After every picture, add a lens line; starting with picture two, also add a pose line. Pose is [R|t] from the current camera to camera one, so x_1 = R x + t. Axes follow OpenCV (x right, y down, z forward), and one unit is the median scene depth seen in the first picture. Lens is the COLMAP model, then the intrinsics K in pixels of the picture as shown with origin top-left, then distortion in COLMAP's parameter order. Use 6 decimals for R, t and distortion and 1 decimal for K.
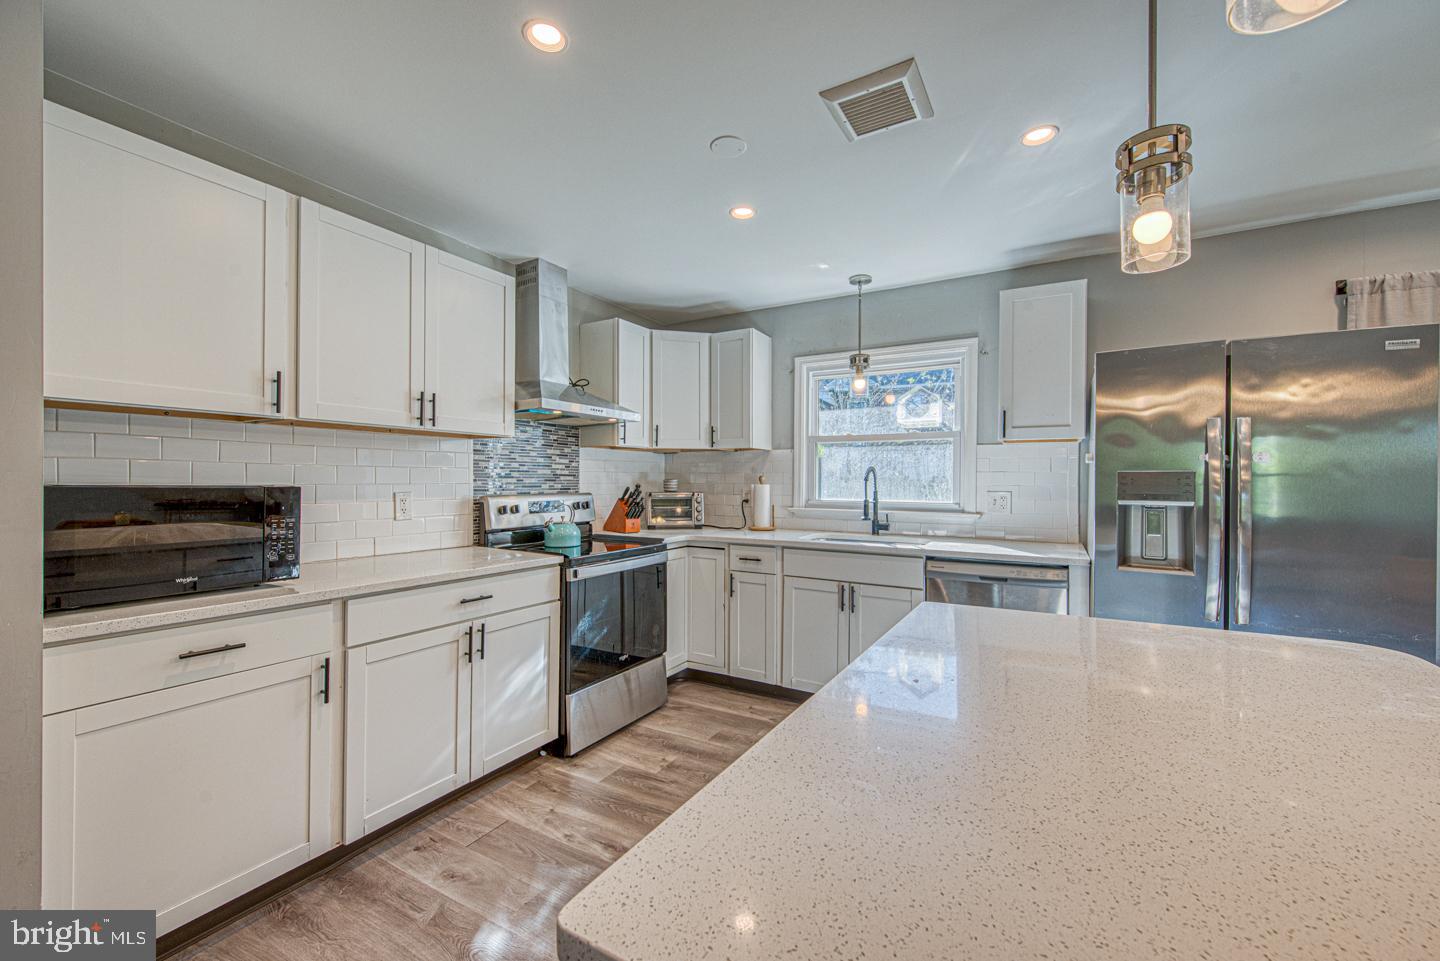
lens RADIAL K [[577.3, 0, 726.1], [0, 577.3, 481.2], [0, 0, 1]] dist [-0.004719, -0.000294]
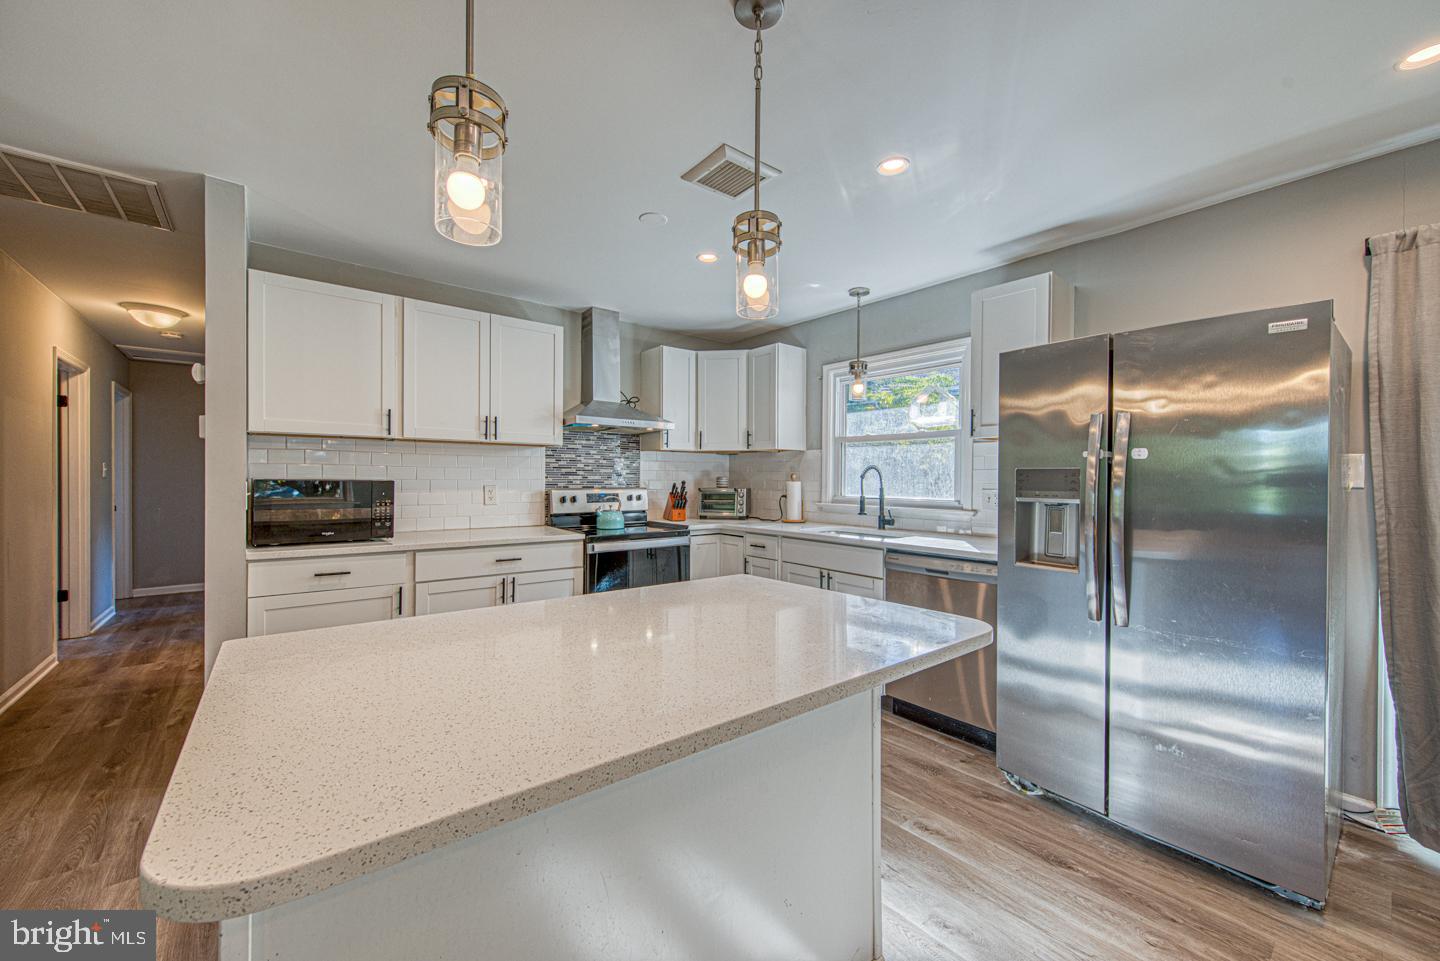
lens RADIAL K [[564.8, 0, 720.0], [0, 564.8, 480.5], [0, 0, 1]] dist [-0.000366, 0.000091]
pose [[0.933376, 0.002766, -0.358890, 0.371969], [-0.002246, 0.999996, 0.001866, 0.002169], [0.358894, -0.000936, 0.933378, -0.080833]]
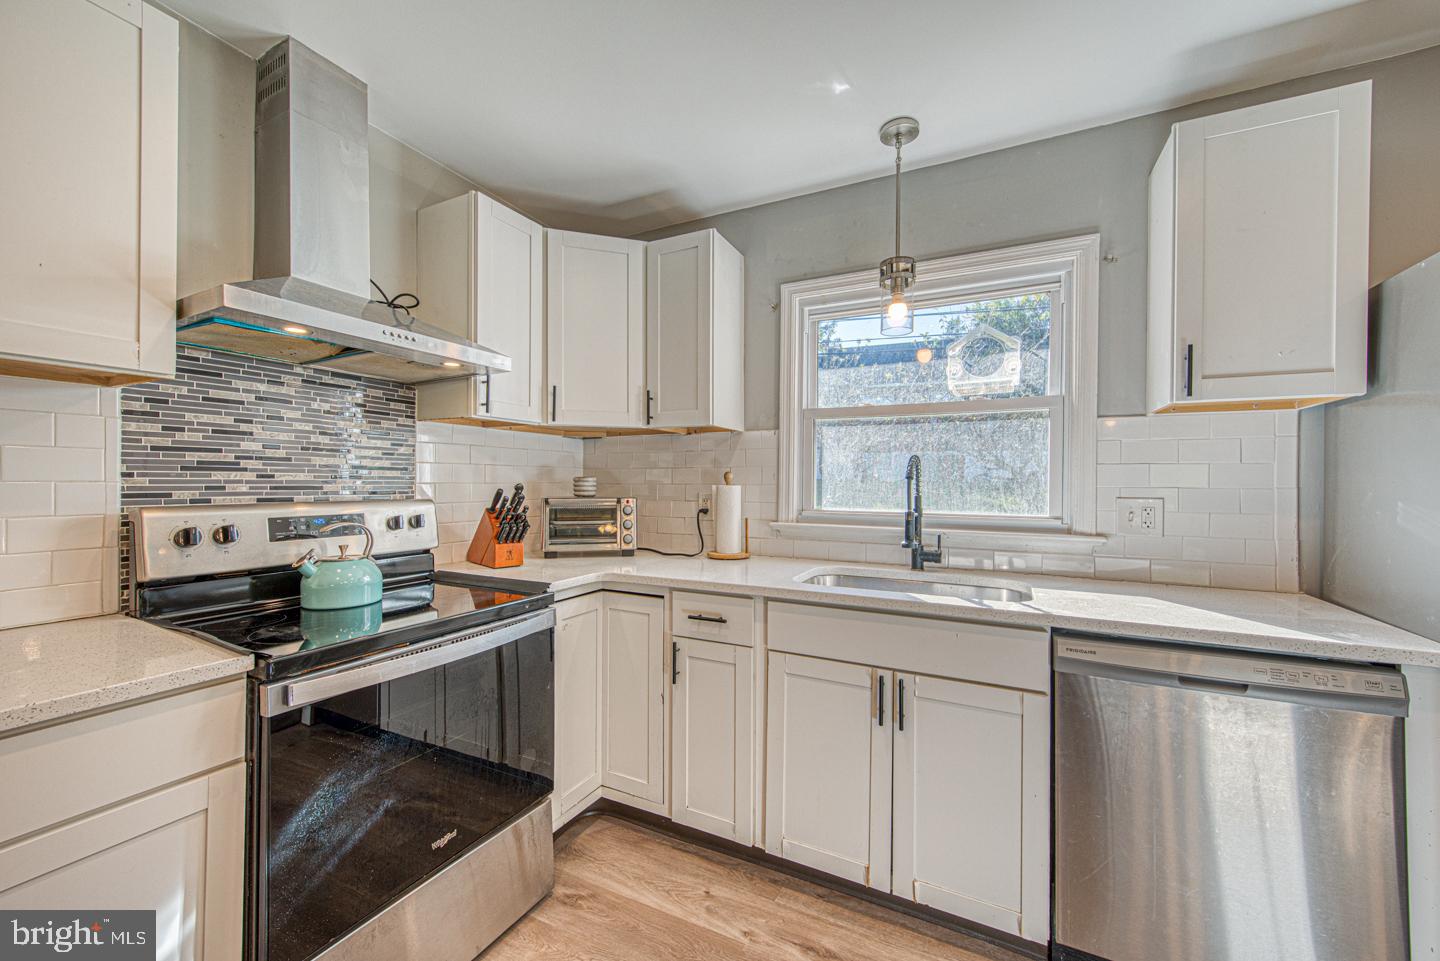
lens RADIAL K [[565.5, 0, 727.4], [0, 565.5, 481.2], [0, 0, 1]] dist [-0.000147, -0.000012]
pose [[0.998228, 0.002209, 0.059457, 0.027855], [-0.002006, 0.999992, -0.003474, 0.003643], [-0.059464, 0.003348, 0.998225, 0.446469]]
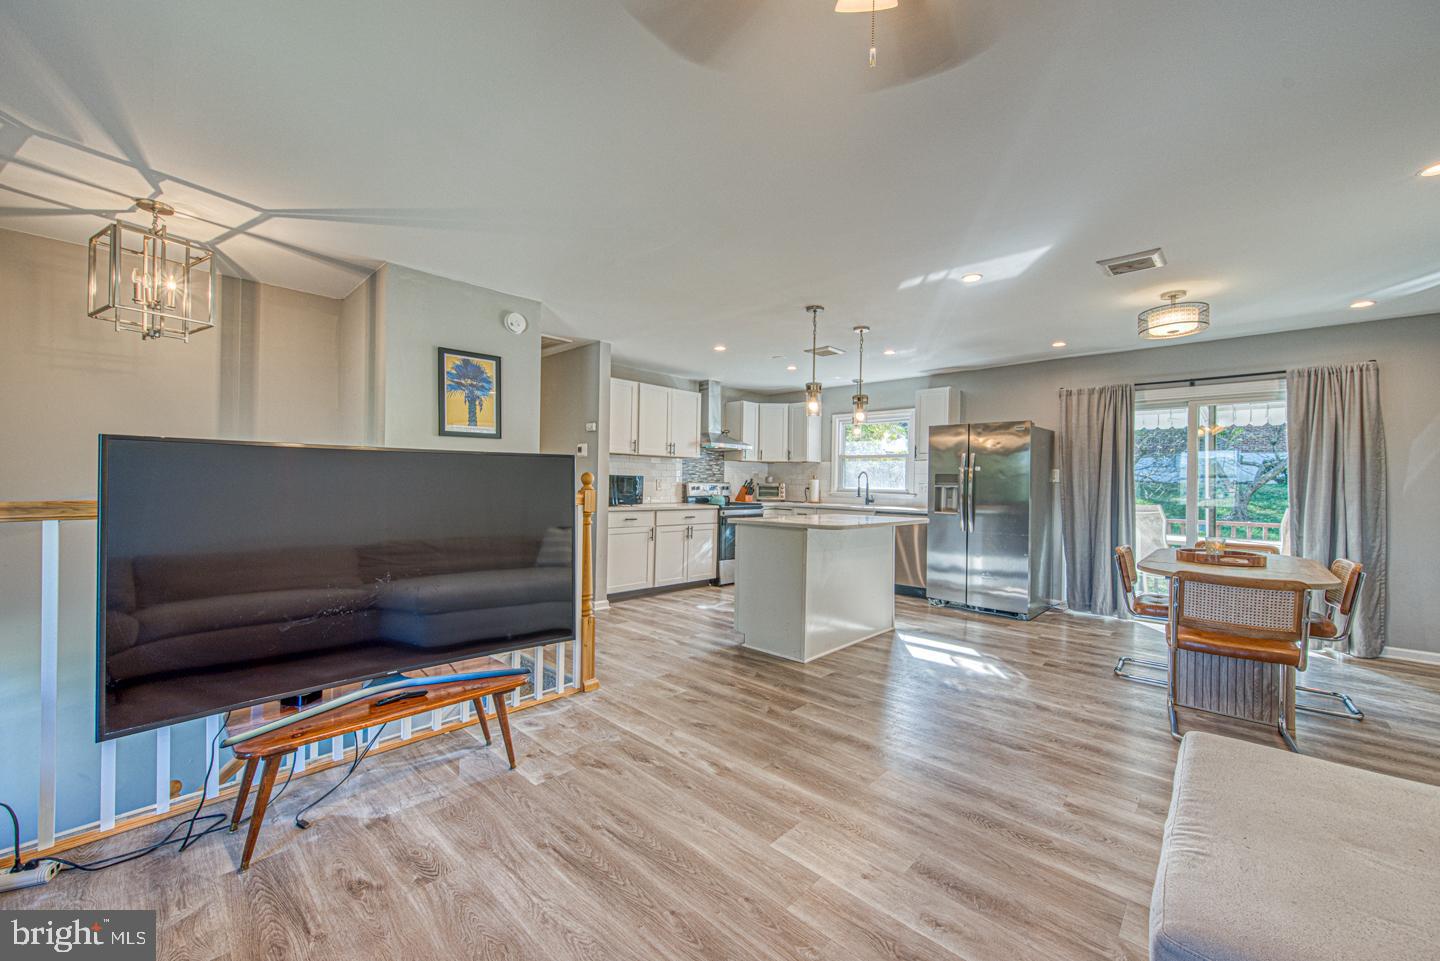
lens RADIAL K [[564.8, 0, 720.0], [0, 564.8, 480.5], [0, 0, 1]] dist [-0.000366, 0.000091]
pose [[0.970315, 0.010936, -0.241597, 0.248052], [-0.012202, 0.999919, -0.003744, 0.022566], [0.241536, 0.006581, 0.970370, -1.089858]]
